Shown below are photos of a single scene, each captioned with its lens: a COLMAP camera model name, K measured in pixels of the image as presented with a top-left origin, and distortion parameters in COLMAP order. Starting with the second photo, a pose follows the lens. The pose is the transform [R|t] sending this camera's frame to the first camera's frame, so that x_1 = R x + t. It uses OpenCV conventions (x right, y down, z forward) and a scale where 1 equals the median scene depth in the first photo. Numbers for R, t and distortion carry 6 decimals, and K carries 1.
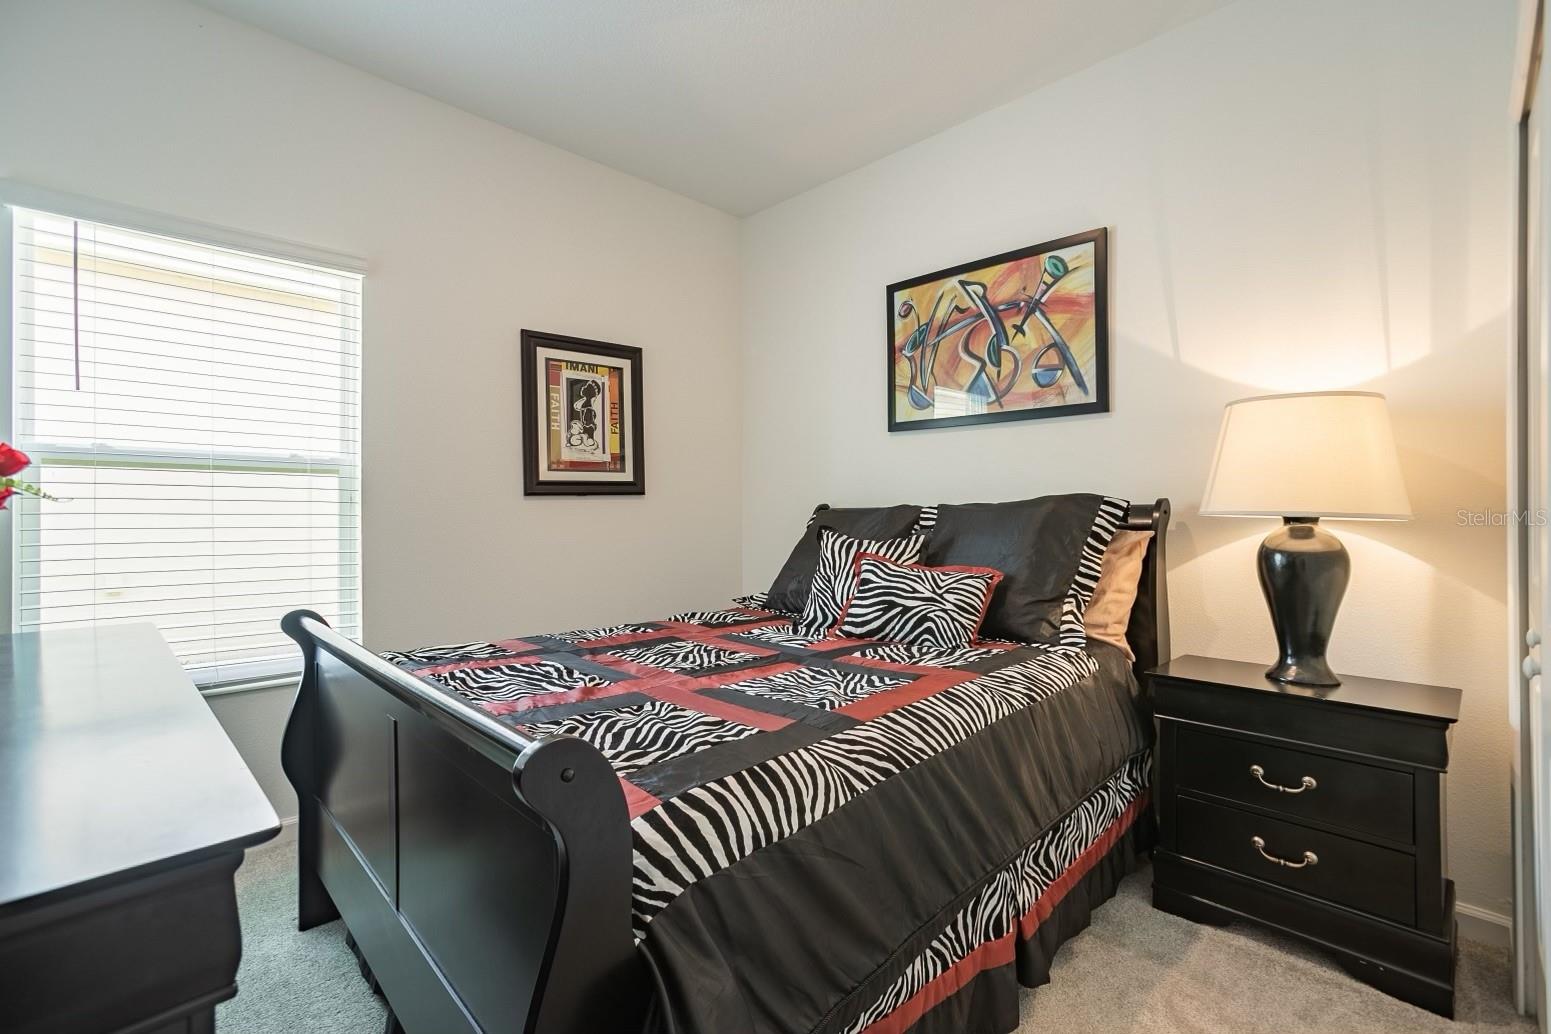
lens RADIAL K [[702.8, 0, 776.3], [0, 702.8, 504.7], [0, 0, 1]] dist [-0.036215, 0.019712]
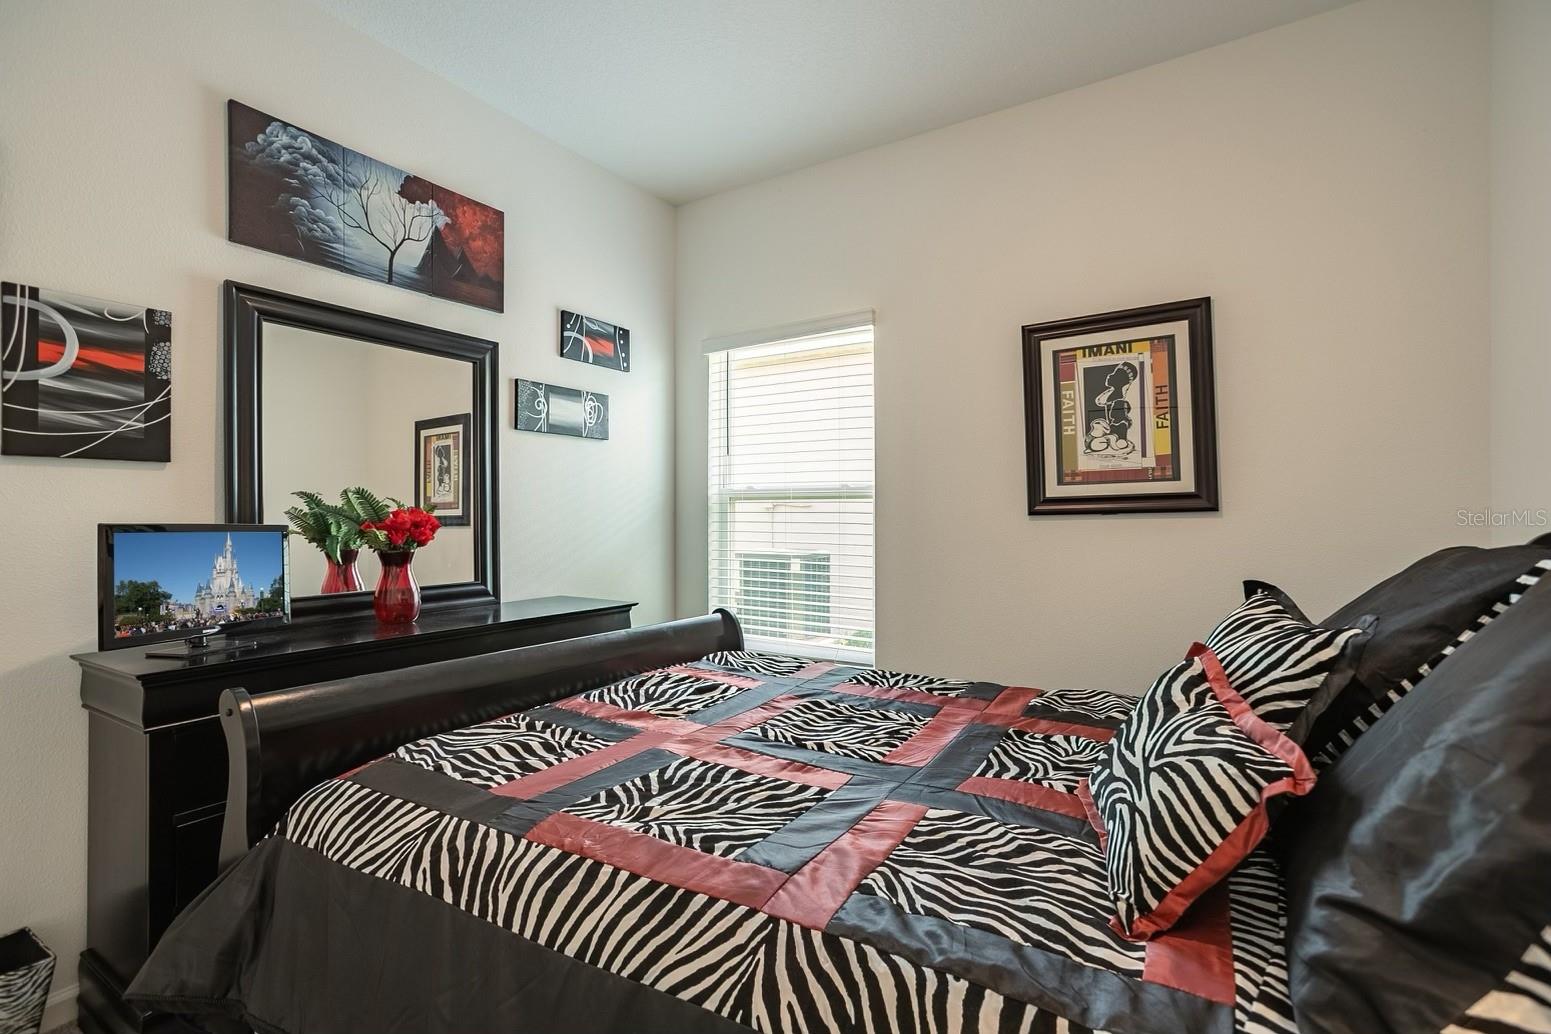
lens RADIAL K [[702.8, 0, 772.2], [0, 702.8, 511.3], [0, 0, 1]] dist [-0.036215, 0.019712]
pose [[0.229979, -0.001743, -0.973194, 0.394747], [0.010697, 0.999943, 0.000737, -0.020608], [0.973137, -0.010580, 0.229984, 0.457531]]
